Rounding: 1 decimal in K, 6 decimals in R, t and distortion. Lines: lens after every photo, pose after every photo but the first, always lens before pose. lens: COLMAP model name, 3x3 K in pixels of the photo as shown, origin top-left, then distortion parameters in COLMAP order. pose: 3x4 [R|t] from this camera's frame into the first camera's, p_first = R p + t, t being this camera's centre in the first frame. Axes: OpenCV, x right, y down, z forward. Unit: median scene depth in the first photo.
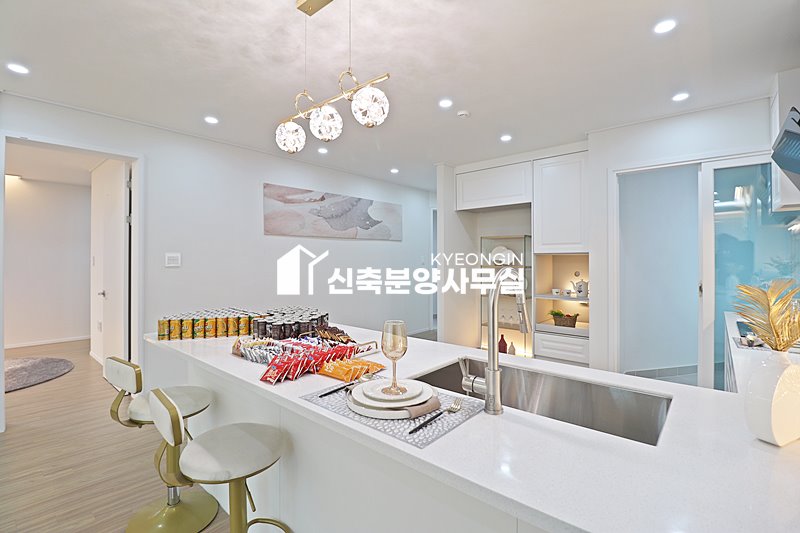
lens RADIAL K [[369.5, 0, 404.1], [0, 369.5, 257.4], [0, 0, 1]] dist [0.000238, -0.013582]
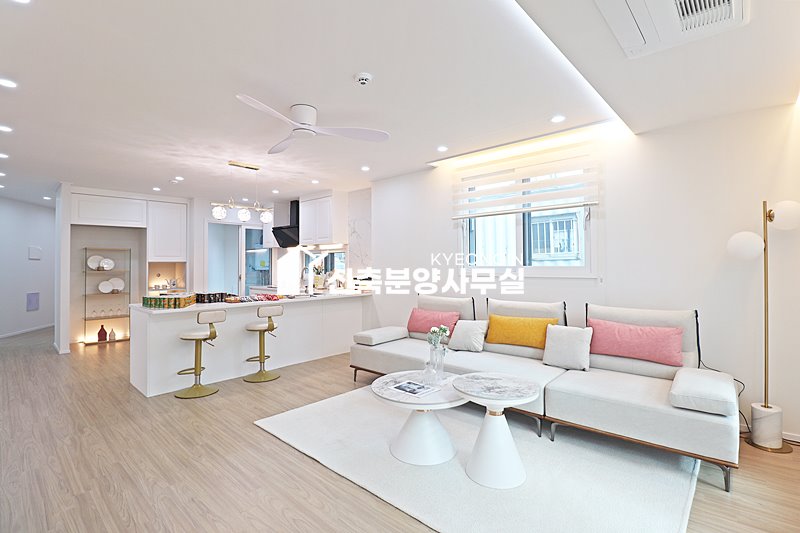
lens RADIAL K [[378.9, 0, 405.4], [0, 378.9, 256.2], [0, 0, 1]] dist [0.001388, -0.013680]
pose [[0.026737, 0.021512, 0.999411, -1.114006], [-0.002397, 0.999767, -0.021455, -0.003312], [-0.999640, -0.001822, 0.026782, -0.091858]]
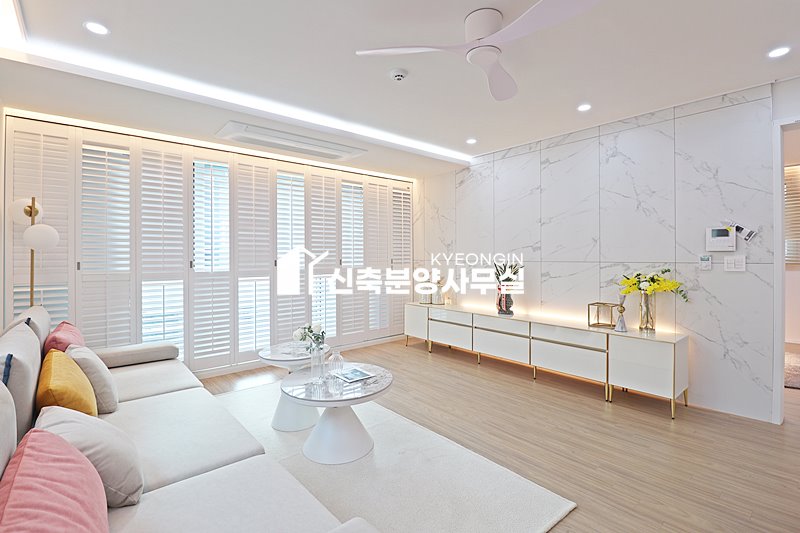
lens RADIAL K [[371.4, 0, 402.6], [0, 371.4, 256.0], [0, 0, 1]] dist [0.001931, -0.013498]
pose [[-0.158176, 0.002140, -0.987409, 0.026402], [0.011973, 0.999928, 0.000249, 0.004925], [0.987338, -0.011783, -0.158190, 0.081727]]
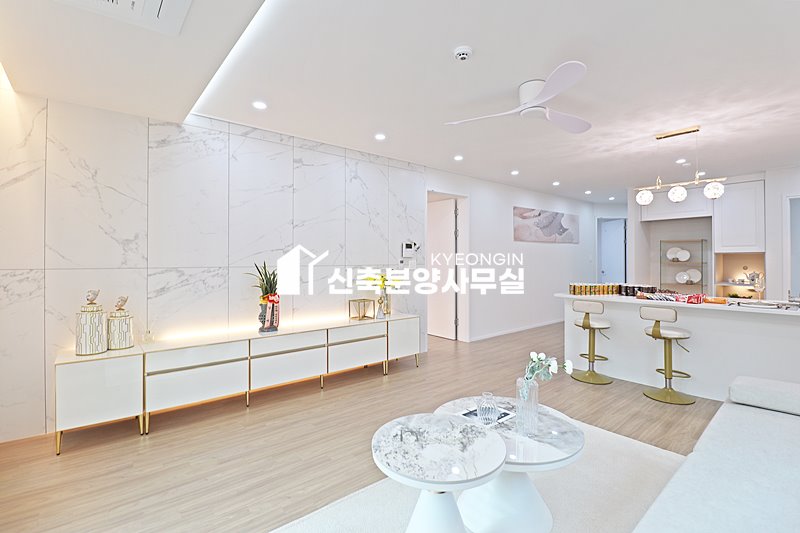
lens RADIAL K [[369.5, 0, 404.1], [0, 369.5, 257.4], [0, 0, 1]] dist [0.000238, -0.013582]
pose [[0.986675, -0.000454, -0.162702, -0.551305], [0.001149, 0.999991, 0.004181, -0.000842], [0.162699, -0.004312, 0.986666, -0.531808]]
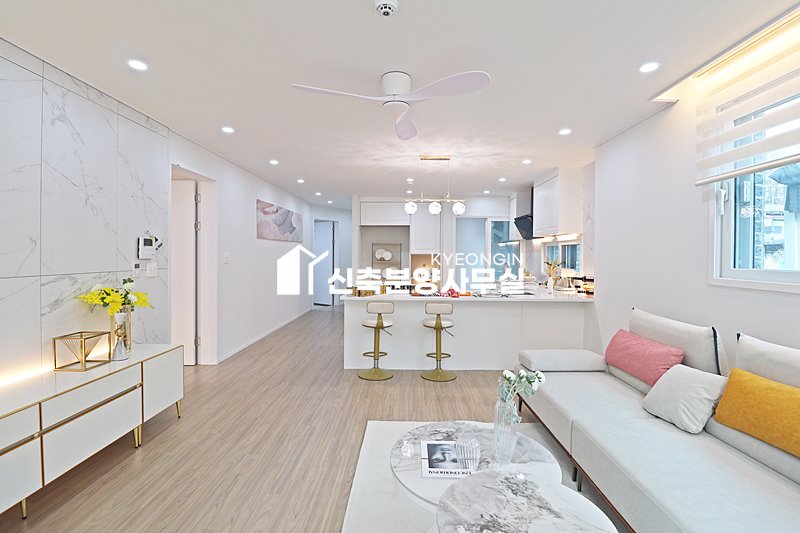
lens RADIAL K [[369.5, 0, 404.1], [0, 369.5, 257.4], [0, 0, 1]] dist [0.000238, -0.013582]
pose [[0.763110, 0.002652, 0.646263, -0.797480], [-0.013448, 0.999840, 0.011776, -0.014828], [-0.646128, -0.017677, 0.763024, -0.337043]]
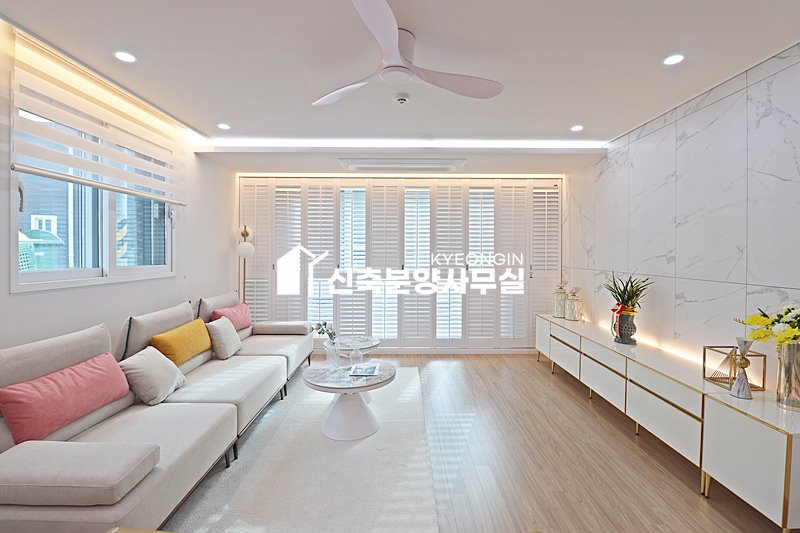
lens RADIAL K [[371.4, 0, 402.6], [0, 371.4, 256.0], [0, 0, 1]] dist [0.001931, -0.013498]
pose [[-0.758098, 0.005905, -0.652113, -0.145968], [0.003449, 0.999981, 0.005045, -0.020454], [0.652131, 0.001575, -0.758105, 0.461160]]
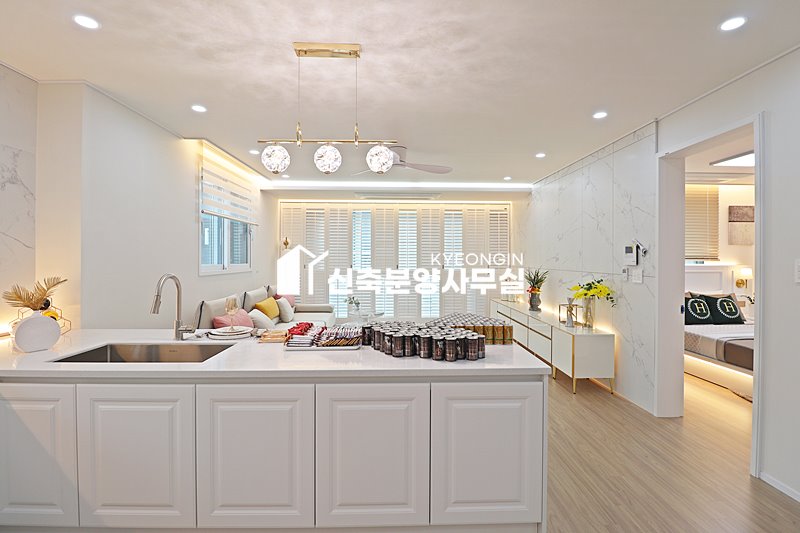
lens RADIAL K [[369.5, 0, 404.1], [0, 369.5, 257.4], [0, 0, 1]] dist [0.000238, -0.013582]
pose [[-0.738466, -0.001350, -0.674289, 0.163290], [0.003809, 0.999974, -0.006174, -0.010445], [0.674280, -0.007128, -0.738442, 0.792881]]
